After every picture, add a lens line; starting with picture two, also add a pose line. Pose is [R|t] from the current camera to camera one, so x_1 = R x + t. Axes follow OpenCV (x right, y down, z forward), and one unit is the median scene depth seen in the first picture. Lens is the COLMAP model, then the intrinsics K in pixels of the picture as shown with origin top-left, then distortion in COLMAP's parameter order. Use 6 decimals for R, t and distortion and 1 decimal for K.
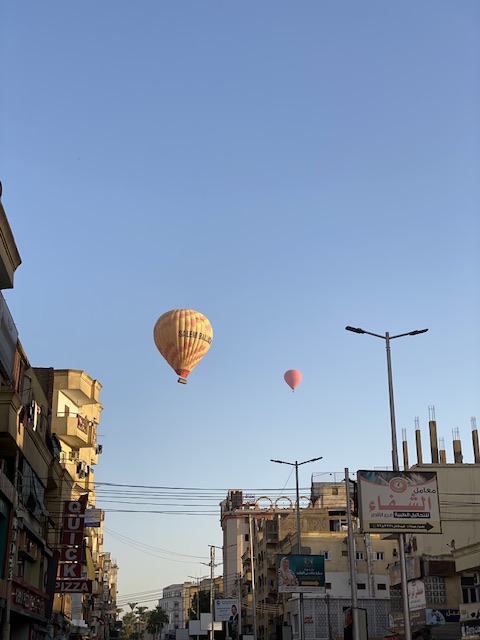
lens RADIAL K [[976.0, 0, 240.0], [0, 976.0, 320.0], [0, 0, 1]] dist [0.132827, 0.013952]
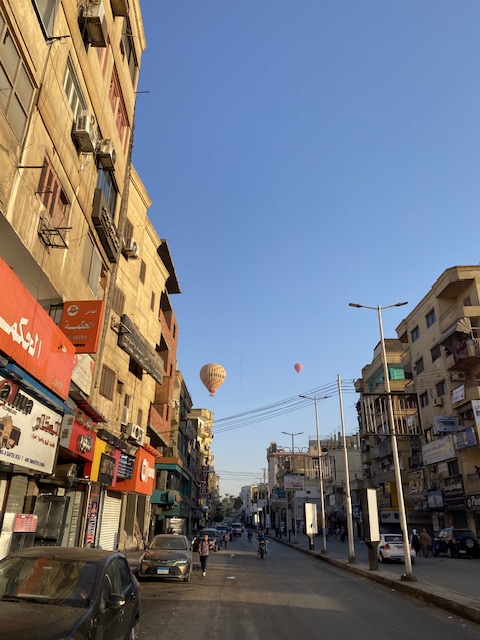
lens RADIAL K [[484.8, 0, 239.7], [0, 484.8, 309.3], [0, 0, 1]] dist [0.010392, 0.000688]
pose [[0.996578, -0.008525, -0.082215, 0.012138], [0.001651, 0.996521, -0.083321, -0.034530], [0.082640, 0.082900, 0.993126, -0.099465]]
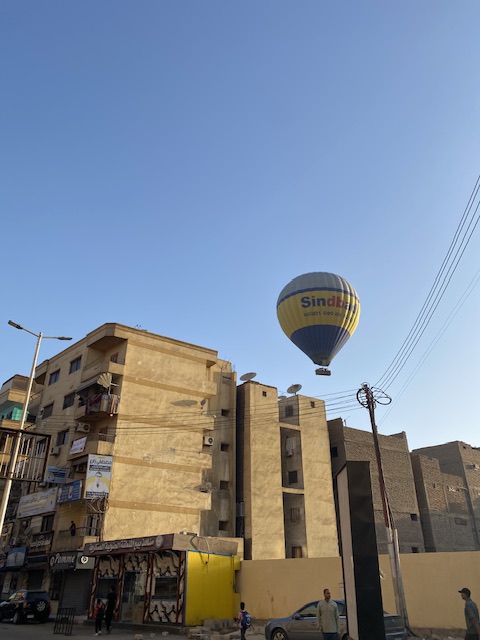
lens RADIAL K [[484.8, 0, 239.7], [0, 484.8, 309.3], [0, 0, 1]] dist [0.010392, 0.000688]
pose [[0.775188, 0.312733, 0.548891, 0.010323], [-0.203091, 0.946115, -0.252232, -0.032700], [-0.598195, 0.084052, 0.796930, -0.093622]]
